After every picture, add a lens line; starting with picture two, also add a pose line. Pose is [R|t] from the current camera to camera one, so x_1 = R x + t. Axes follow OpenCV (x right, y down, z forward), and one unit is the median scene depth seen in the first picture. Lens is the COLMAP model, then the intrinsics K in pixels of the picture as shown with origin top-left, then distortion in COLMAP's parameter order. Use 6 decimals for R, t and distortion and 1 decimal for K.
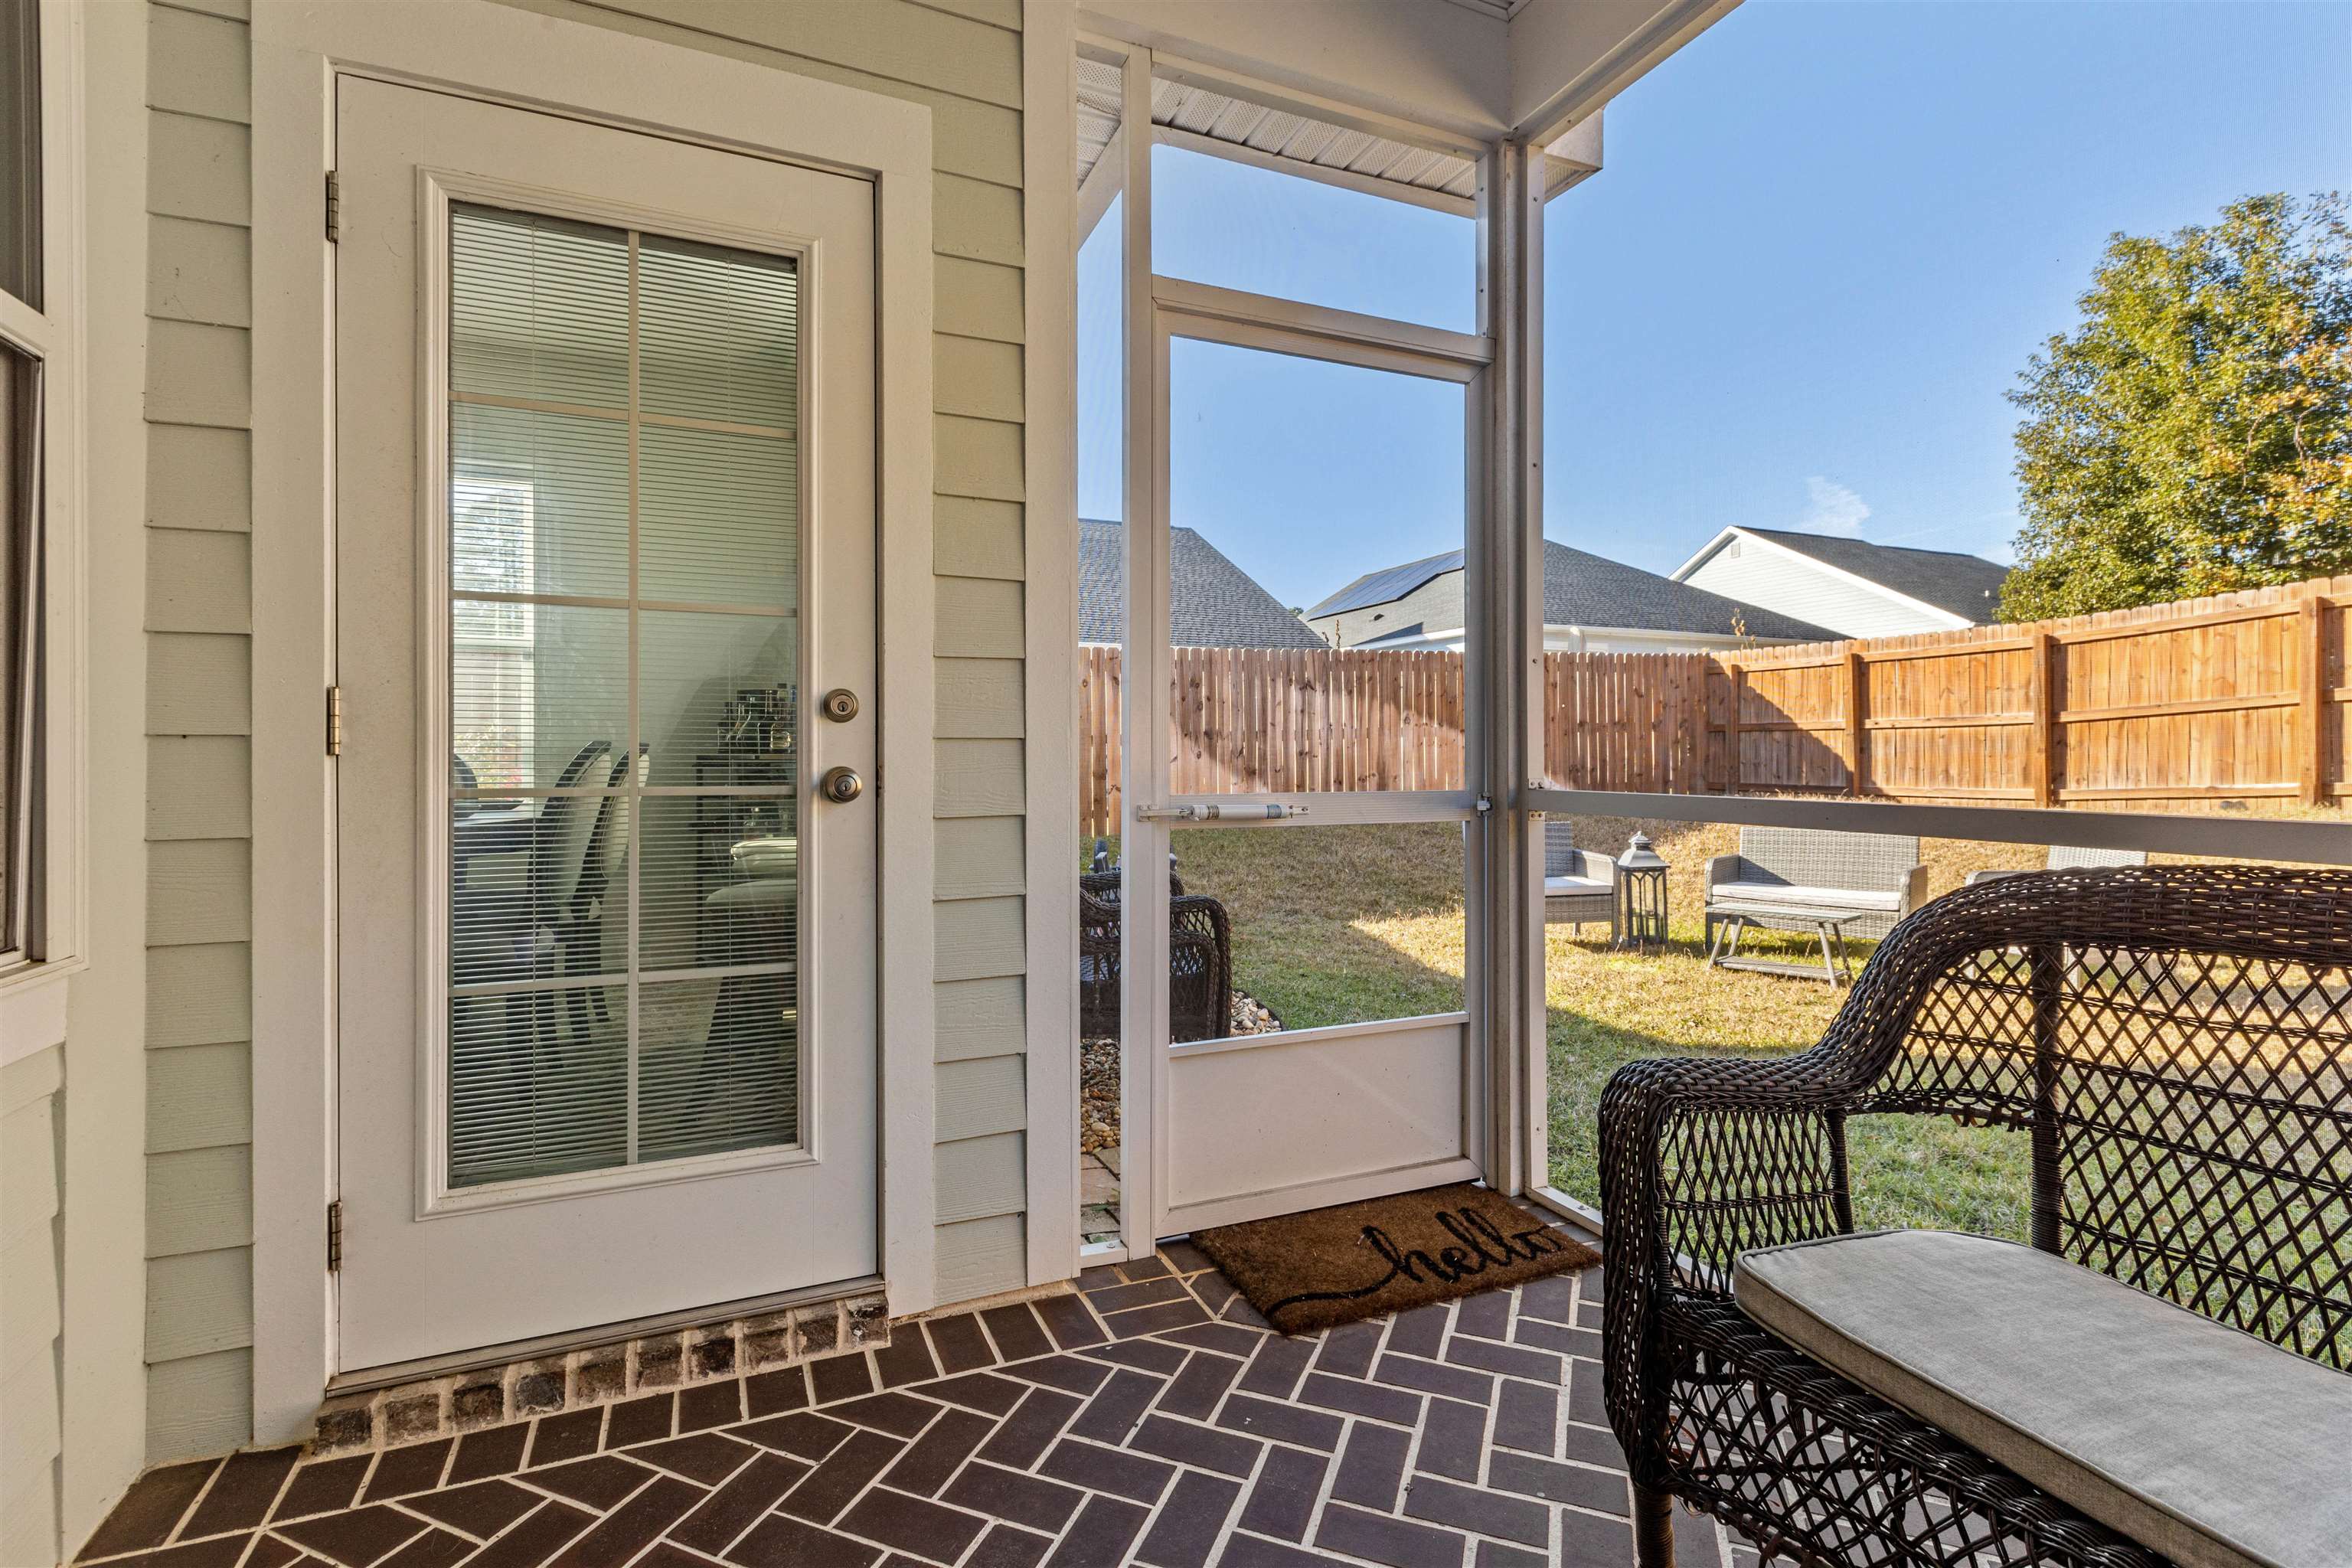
lens RADIAL K [[1064.8, 0, 1171.9], [0, 1064.8, 779.5], [0, 0, 1]] dist [0.000477, -0.000471]
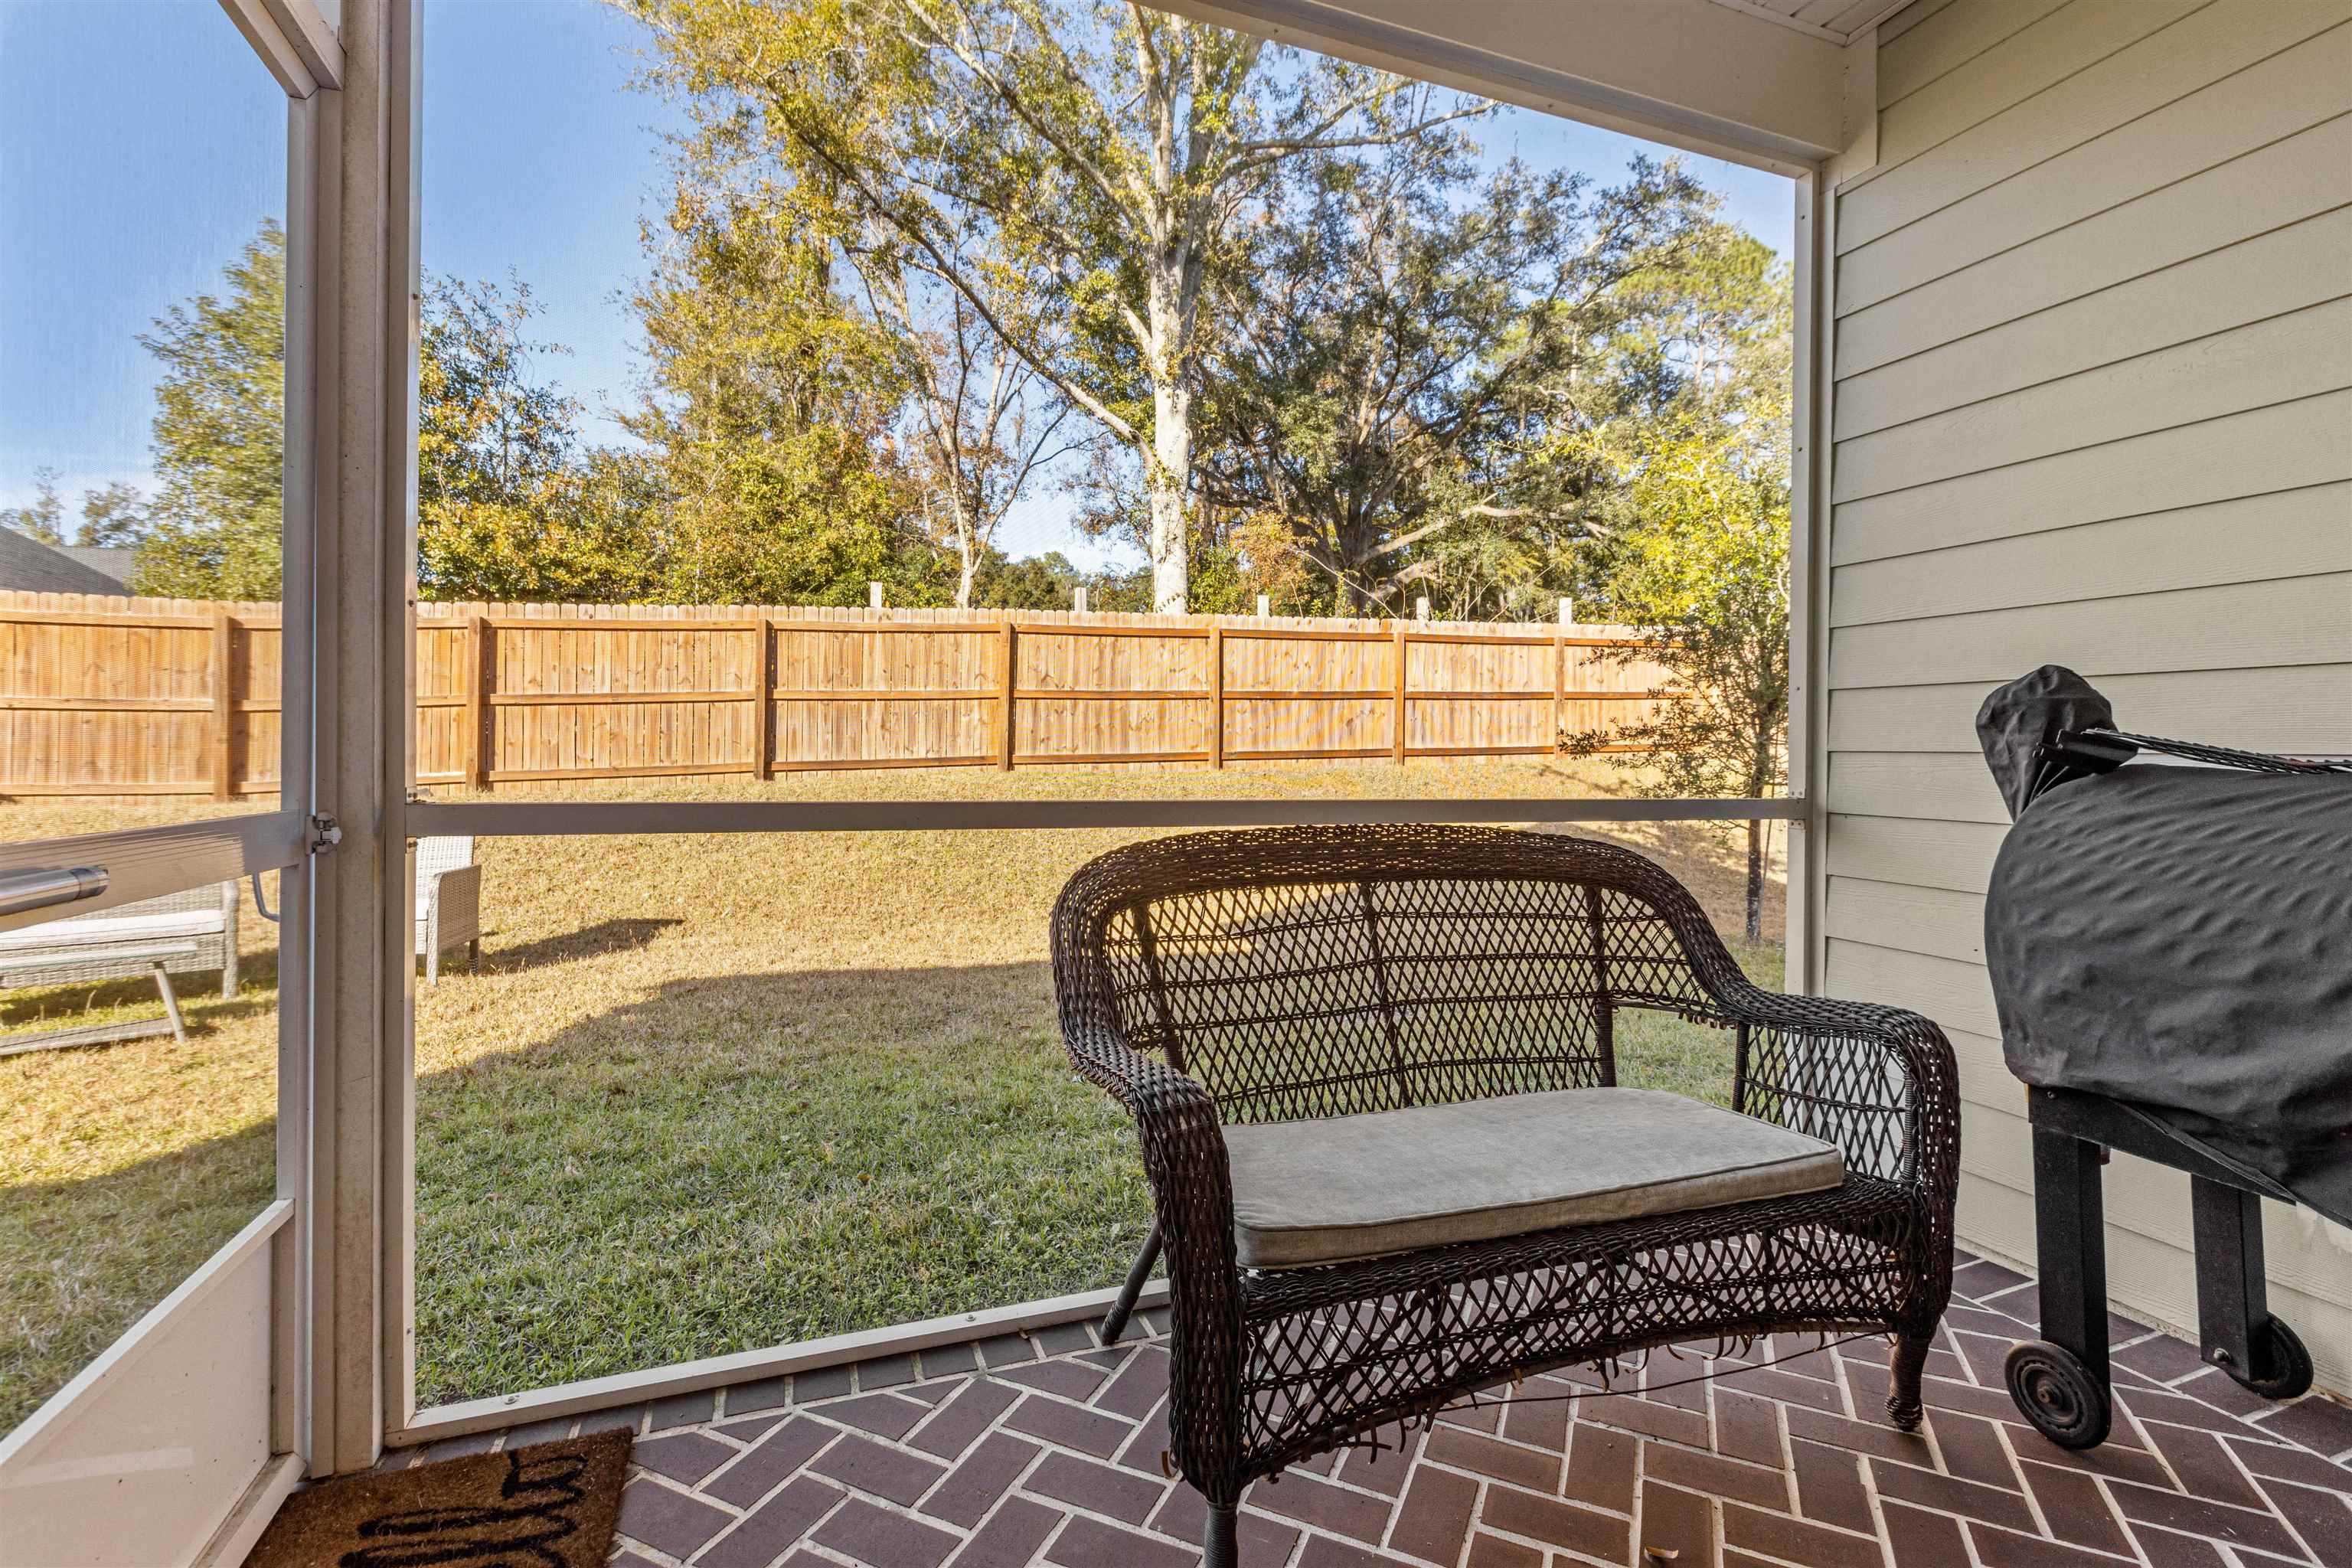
lens RADIAL K [[1055.6, 0, 1185.9], [0, 1055.6, 762.2], [0, 0, 1]] dist [-0.001358, -0.000308]
pose [[0.054393, -0.006456, 0.998499, -0.072289], [0.012206, 0.999909, 0.005801, -0.003904], [-0.998445, 0.011872, 0.054466, 0.133487]]
